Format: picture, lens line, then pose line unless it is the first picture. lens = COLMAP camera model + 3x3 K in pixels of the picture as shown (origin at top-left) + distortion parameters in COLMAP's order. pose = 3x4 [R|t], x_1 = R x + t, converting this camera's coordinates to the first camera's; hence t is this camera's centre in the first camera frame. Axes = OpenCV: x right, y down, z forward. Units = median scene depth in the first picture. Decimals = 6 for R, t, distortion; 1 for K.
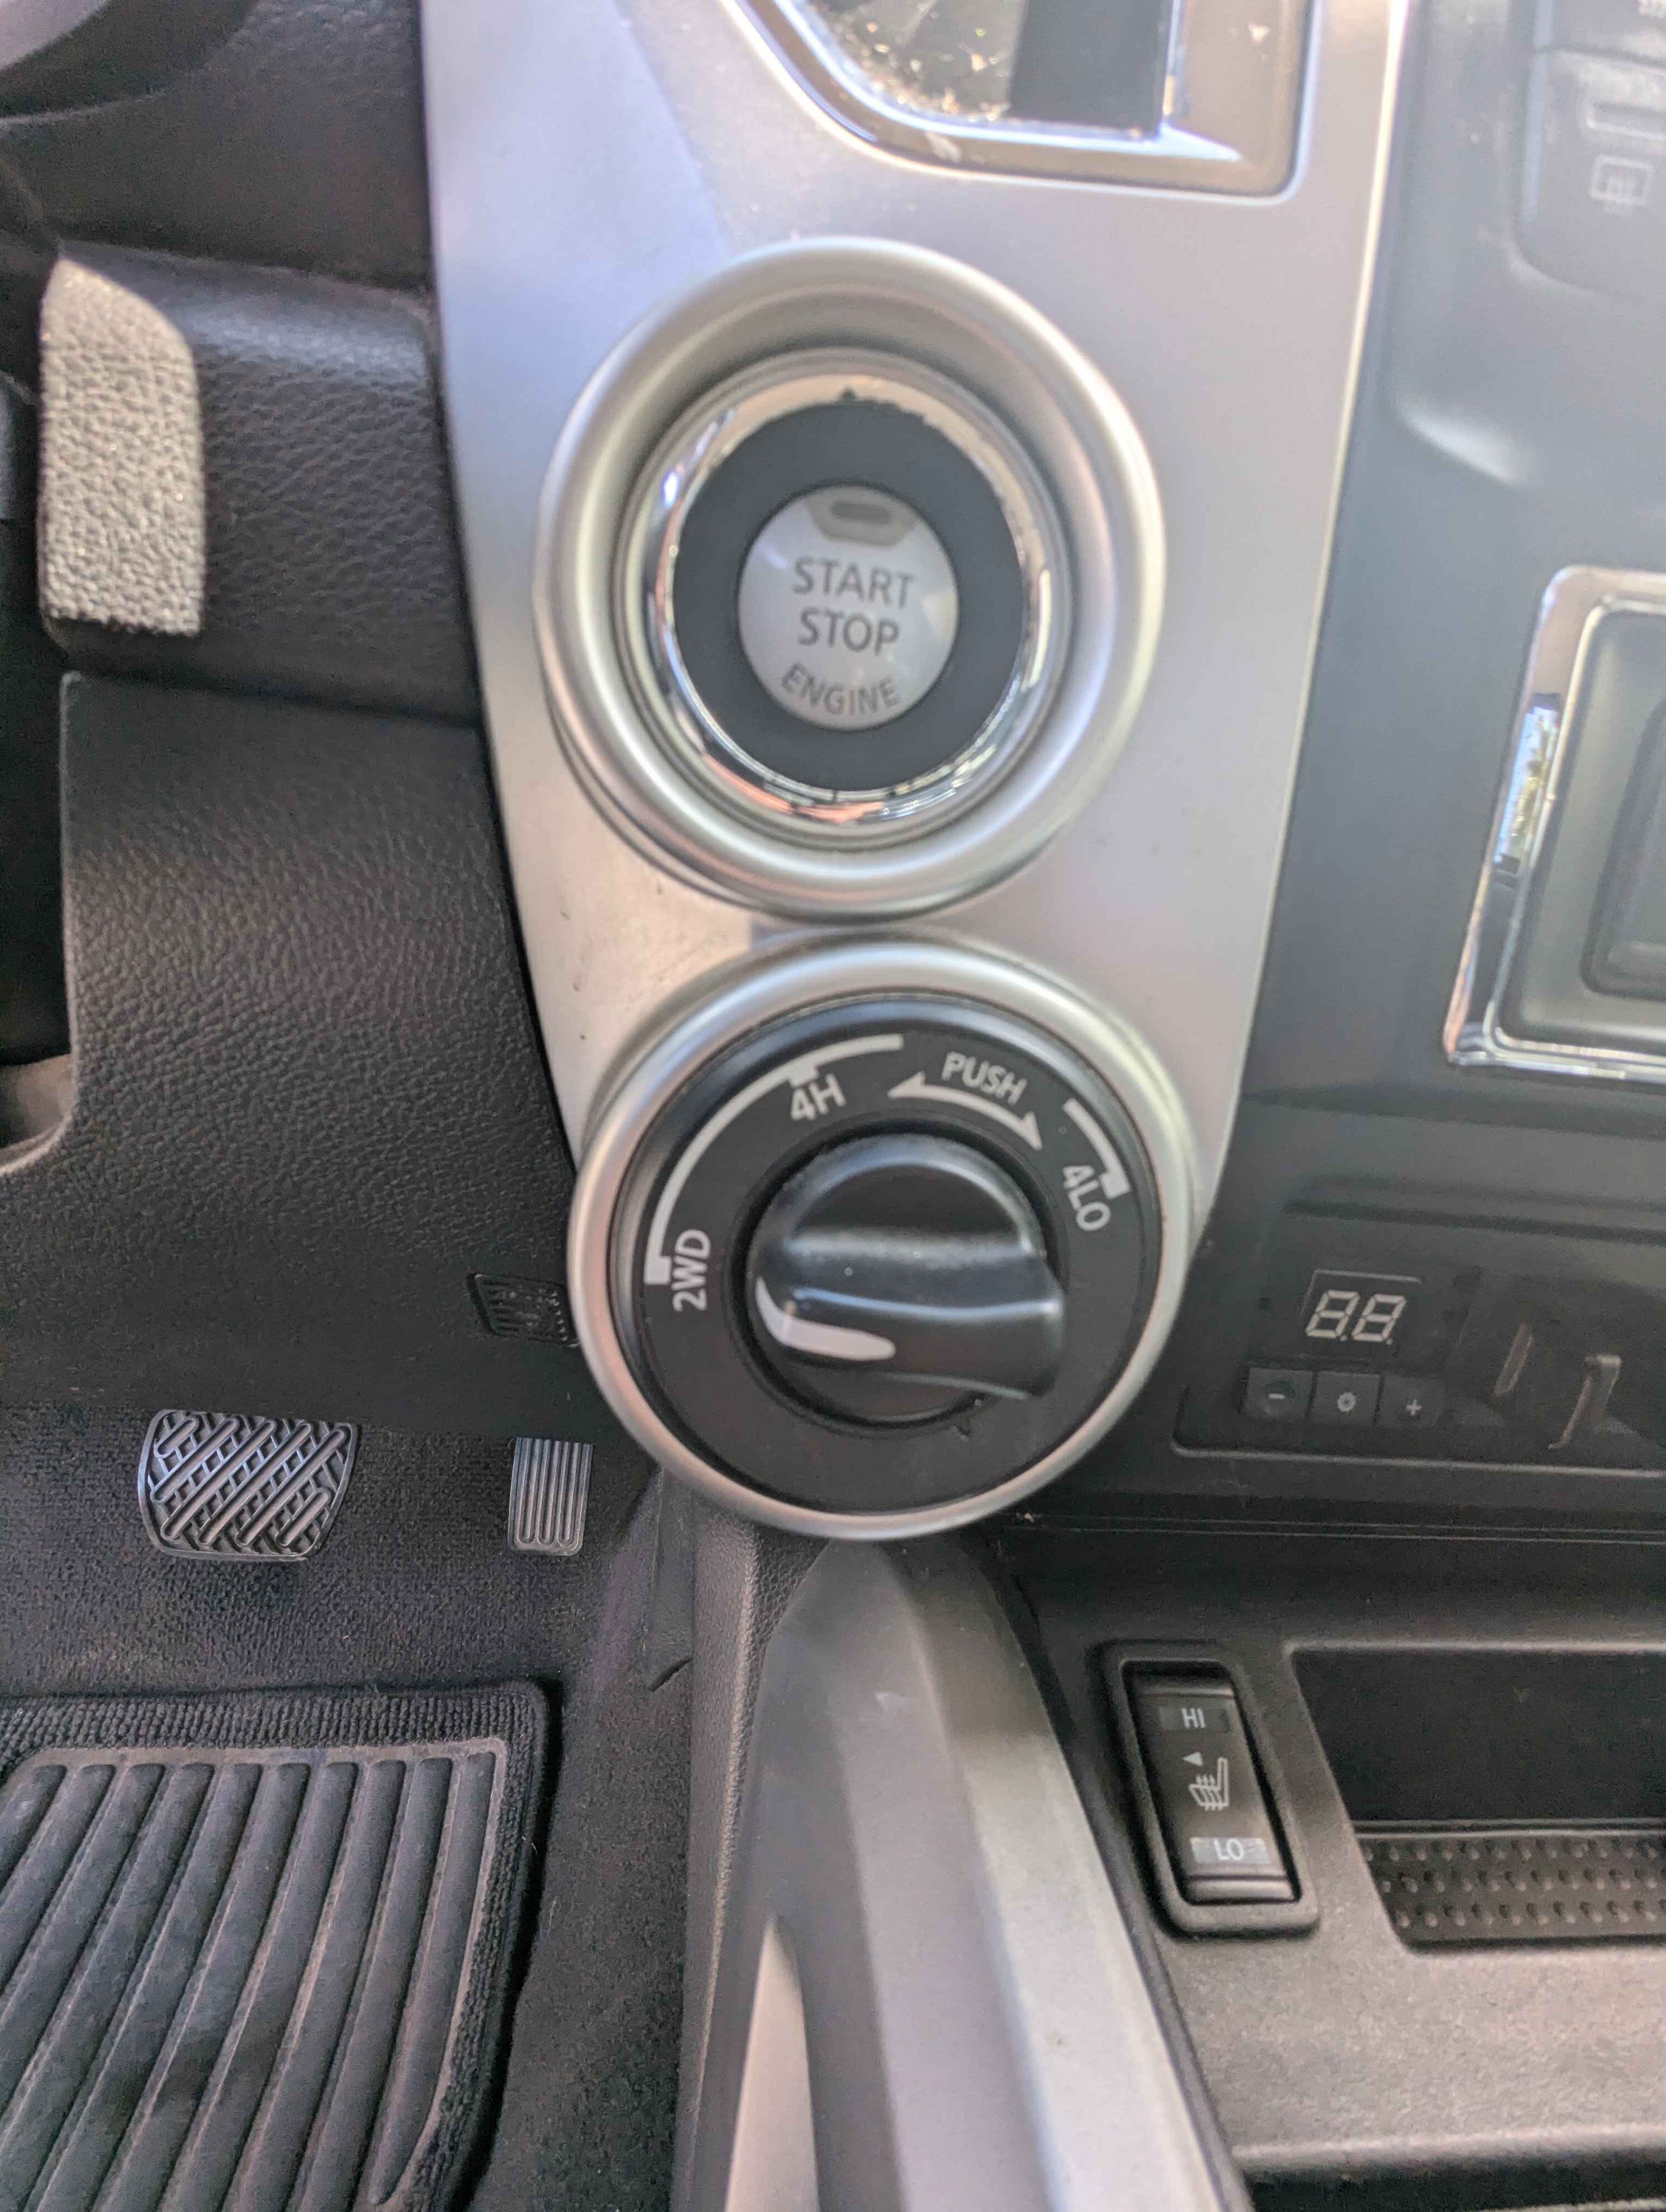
lens RADIAL K [[1053.6, 0, 835.2], [0, 1053.6, 1123.1], [0, 0, 1]] dist [-0.003866, 0.001872]
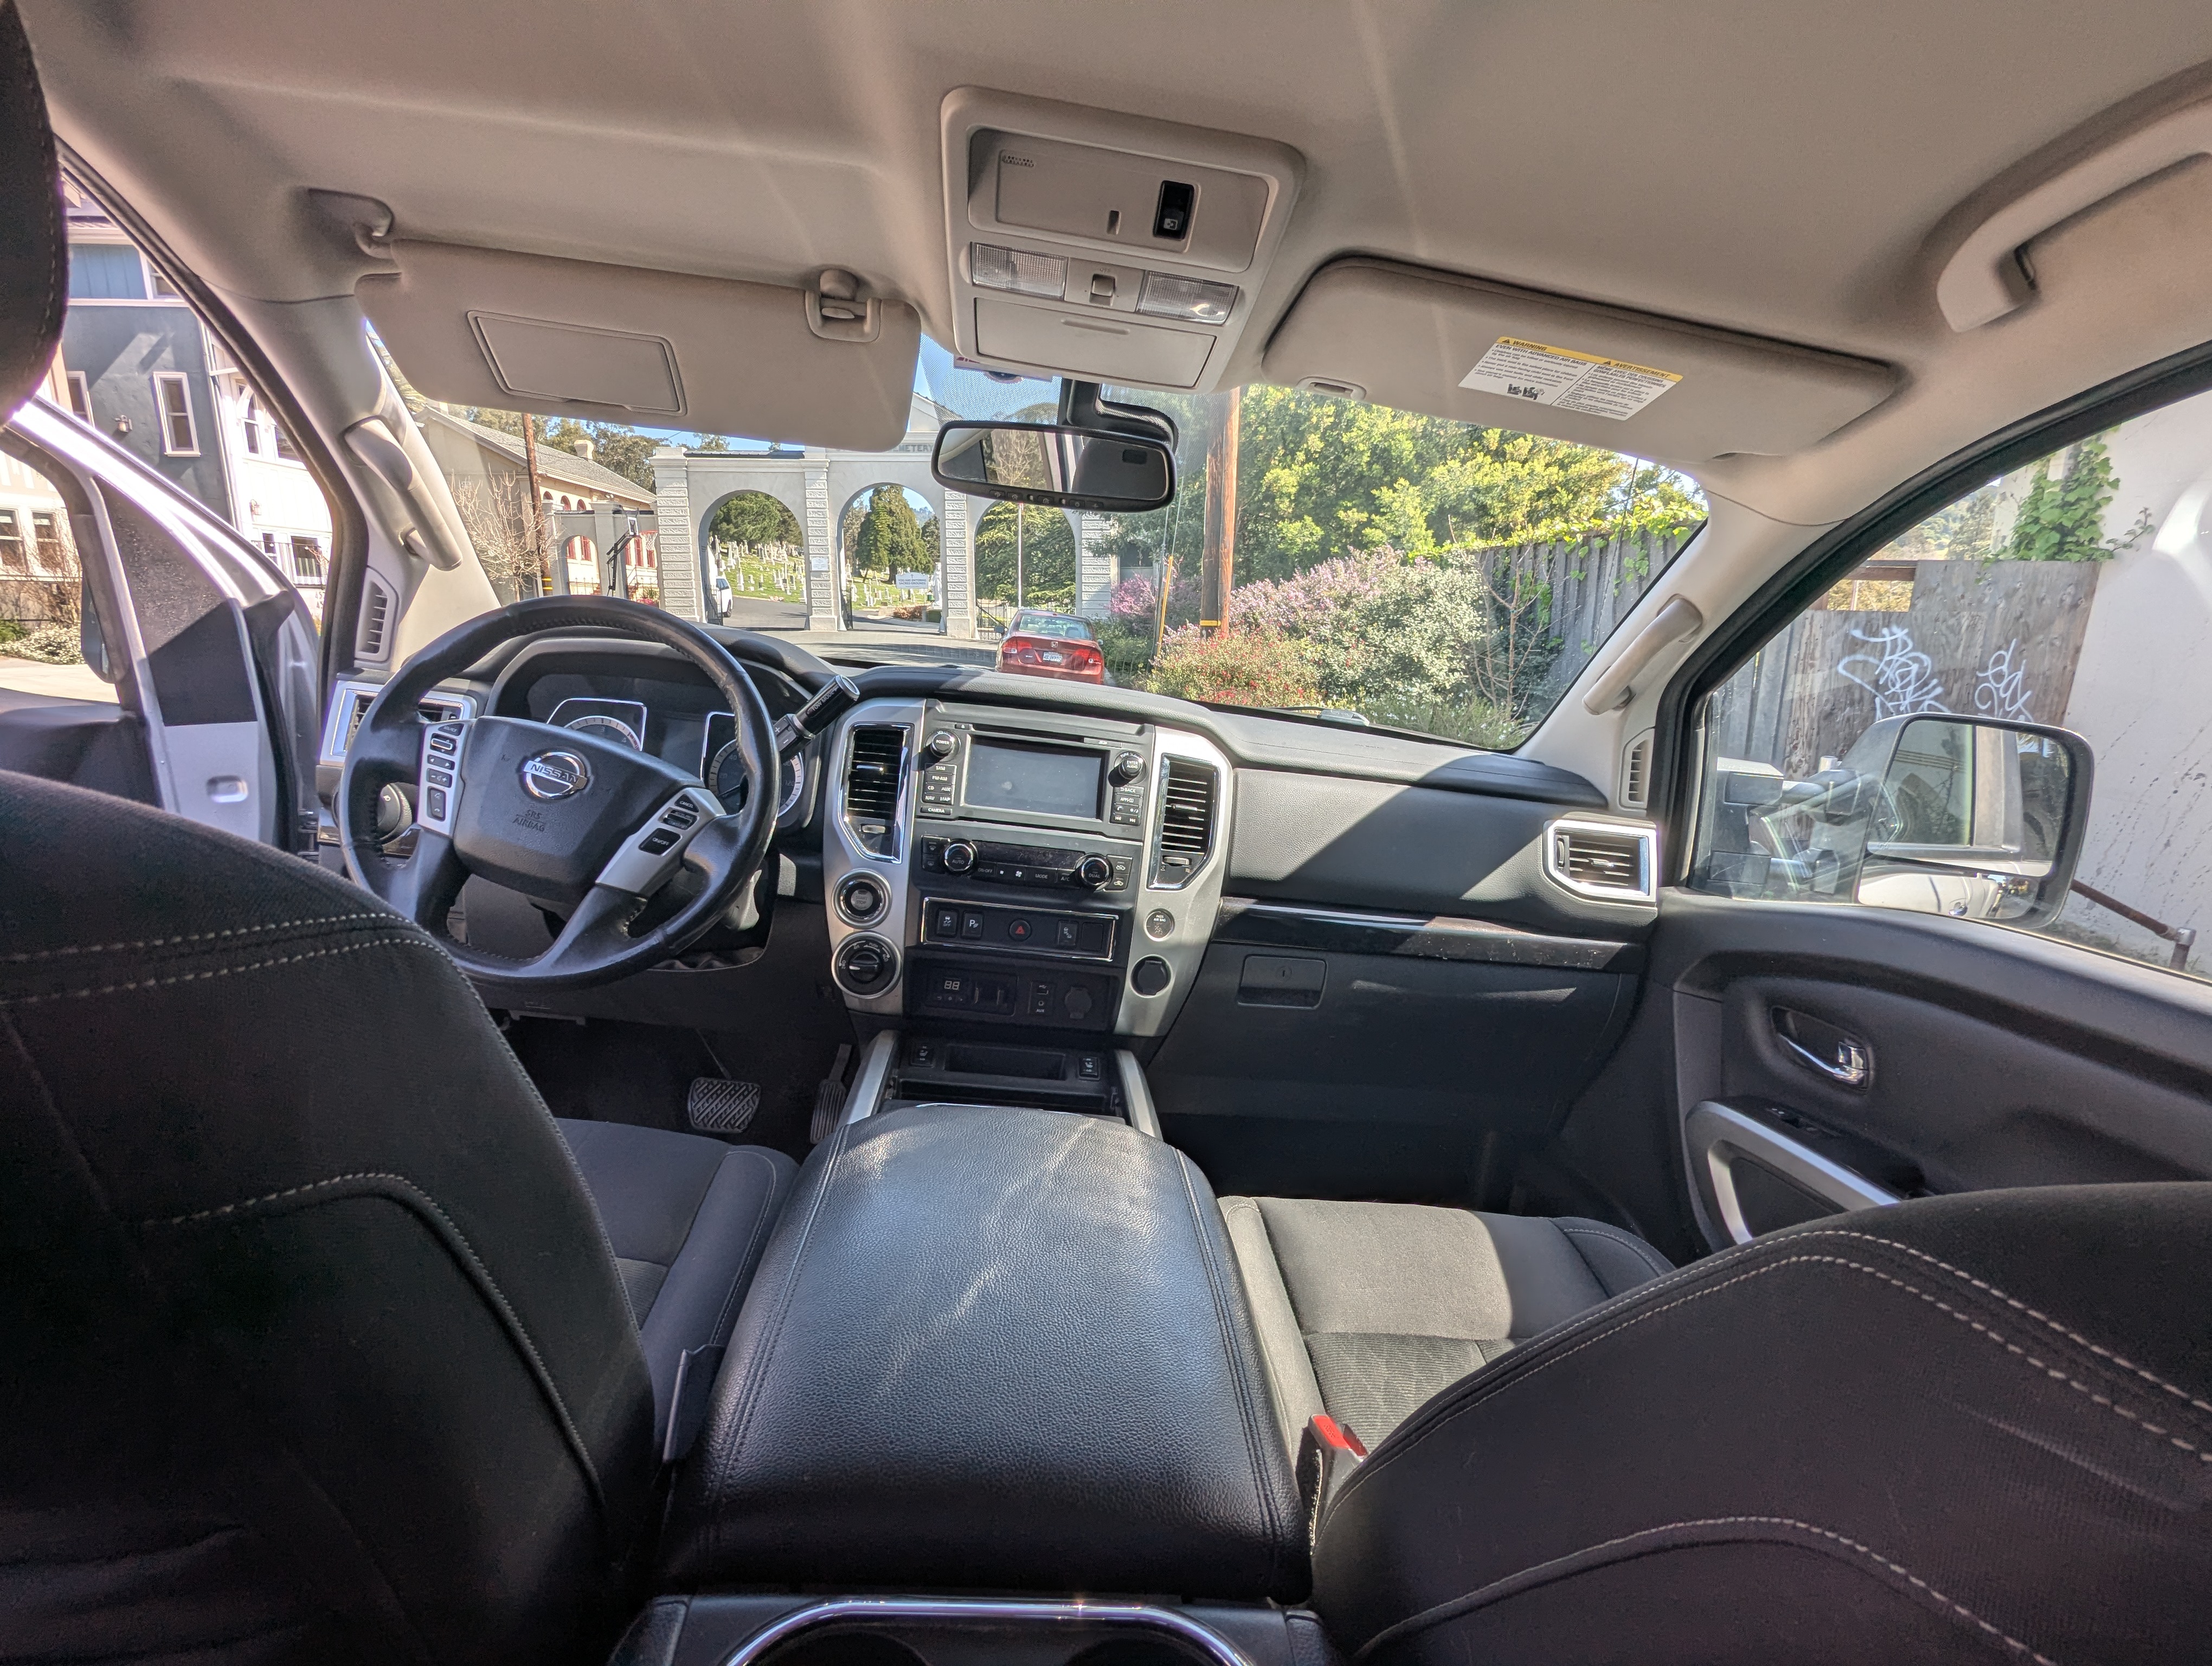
lens RADIAL K [[1053.6, 0, 1104.1], [0, 1053.6, 842.2], [0, 0, 1]] dist [-0.003866, 0.001872]
pose [[0.999616, -0.006644, -0.026890, 0.573892], [0.000839, 0.977629, -0.210333, 0.244288], [0.027686, 0.210230, 0.977260, -1.964617]]
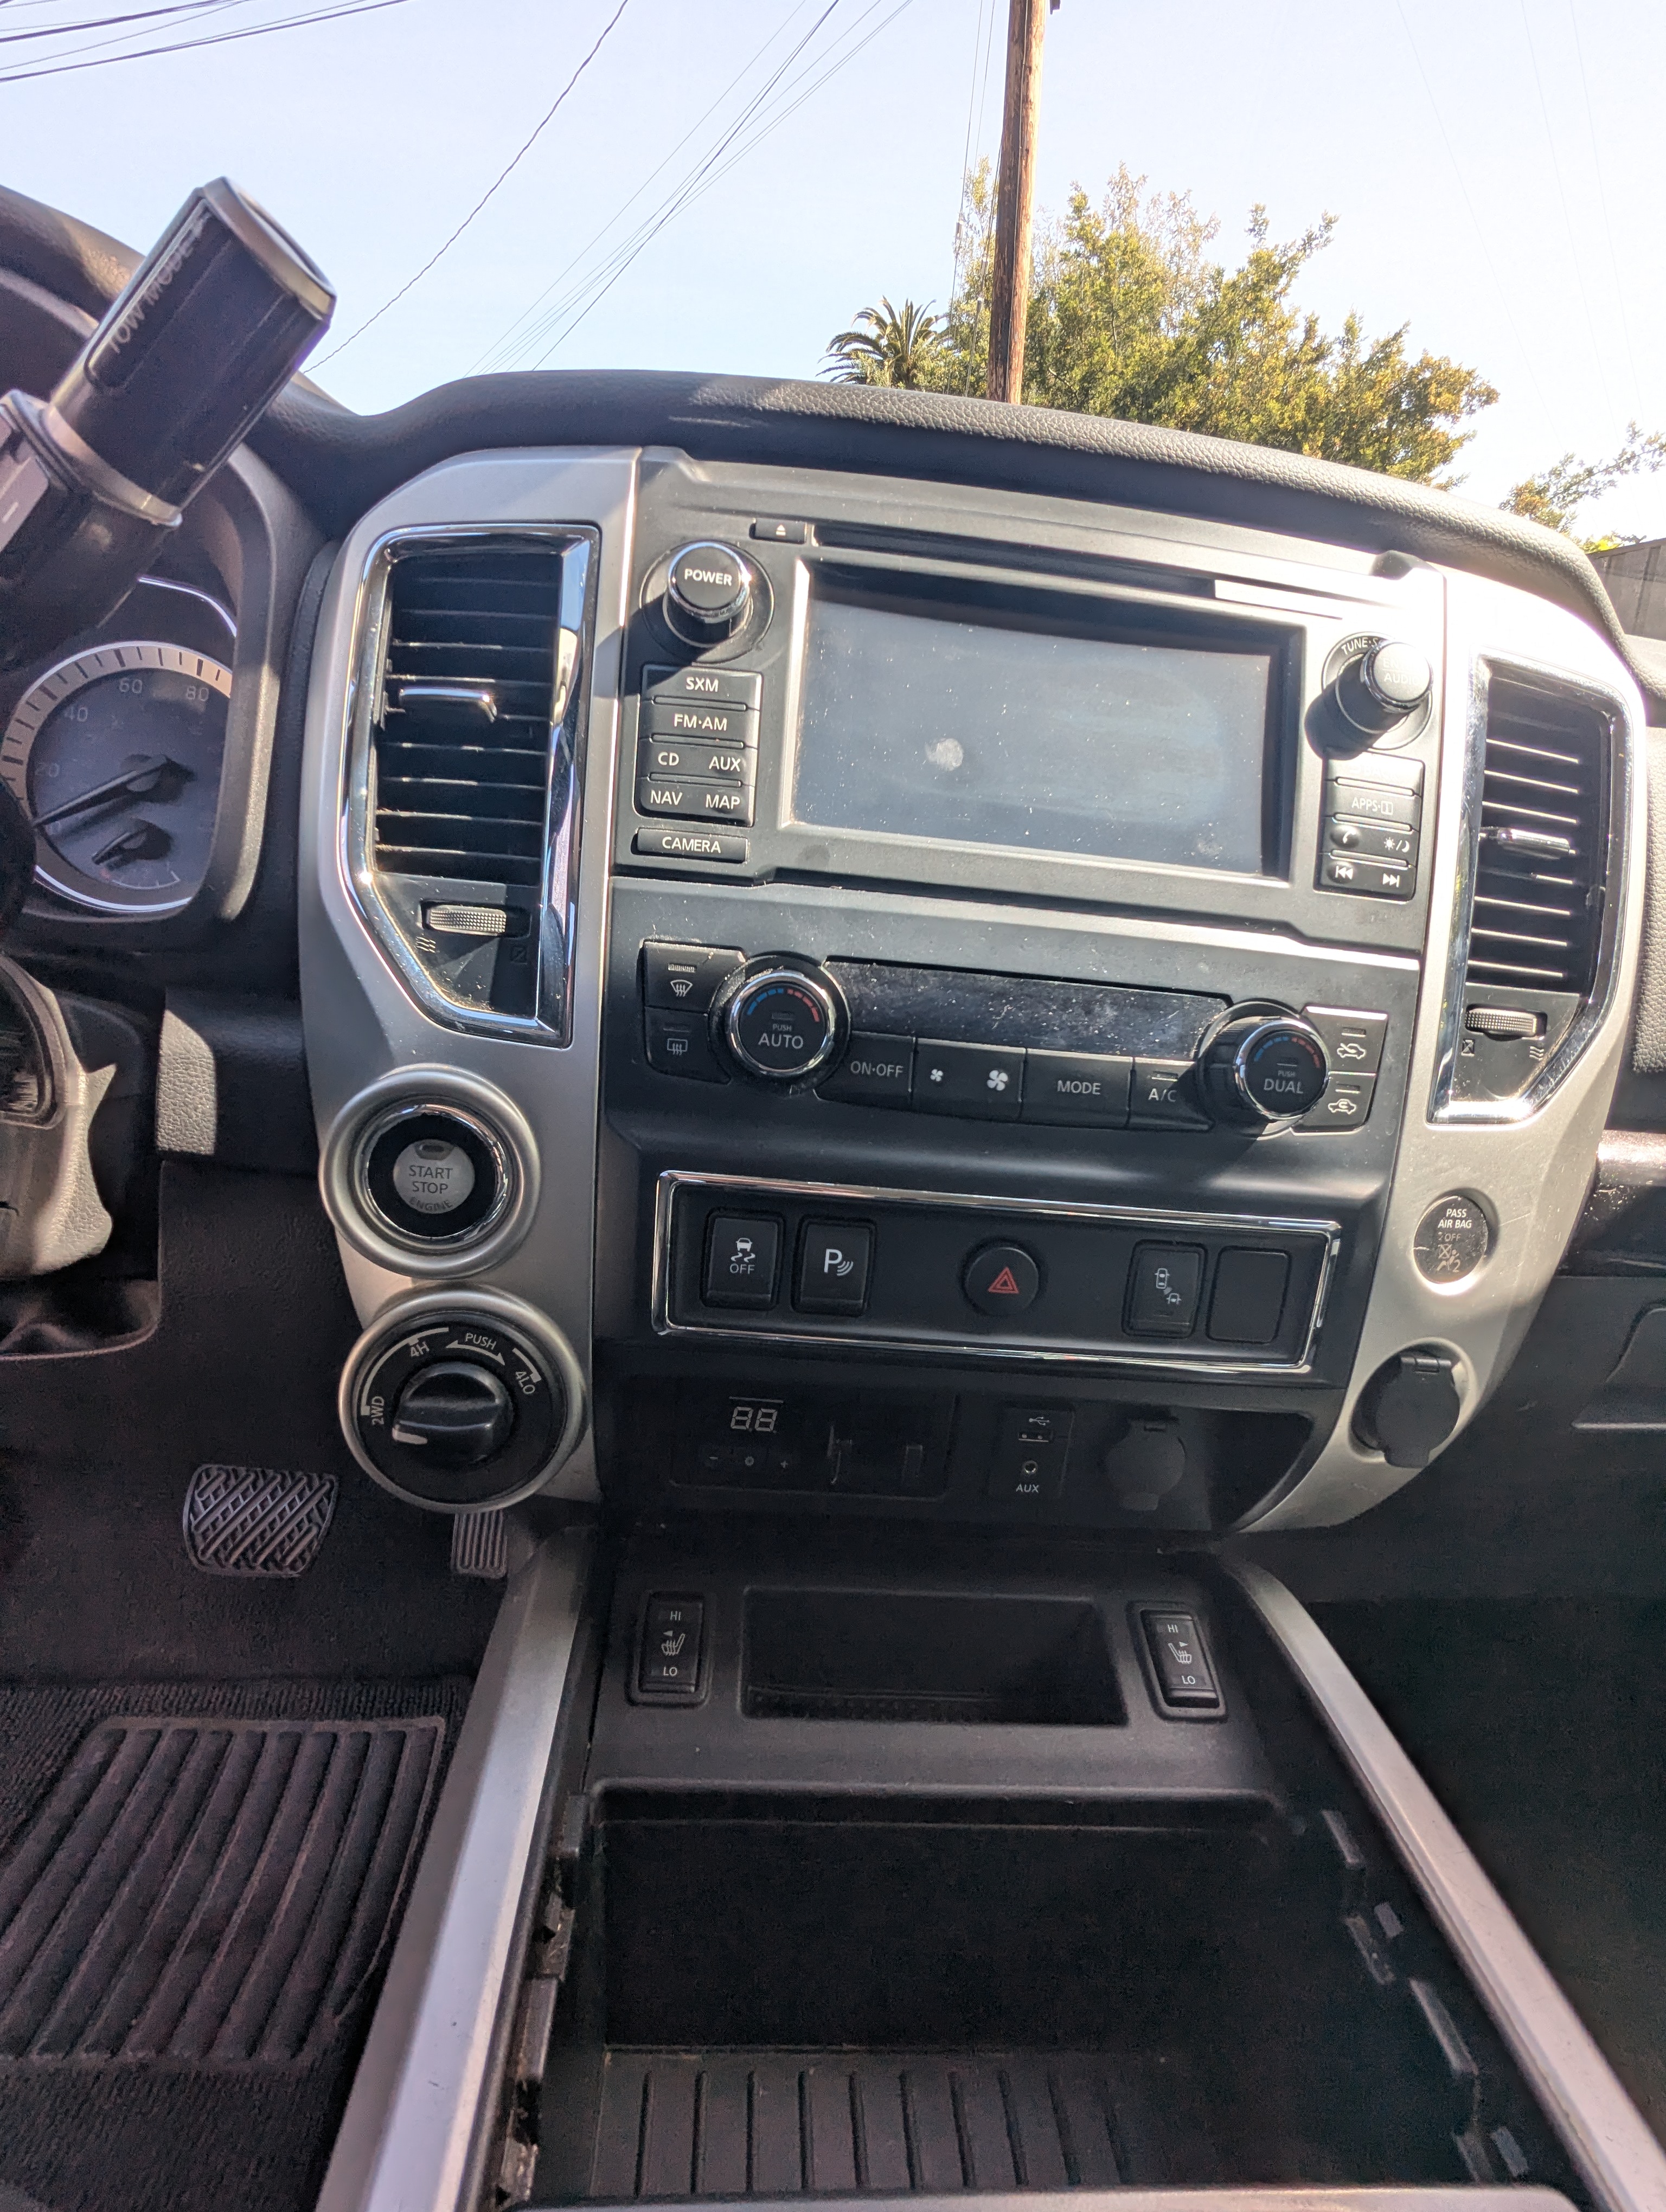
lens RADIAL K [[1053.6, 0, 830.6], [0, 1053.6, 1121.8], [0, 0, 1]] dist [-0.003866, 0.001872]
pose [[0.999105, -0.008989, -0.041334, 0.261193], [0.006668, 0.998411, -0.055954, -0.101372], [0.041771, 0.055628, 0.997577, -0.391105]]
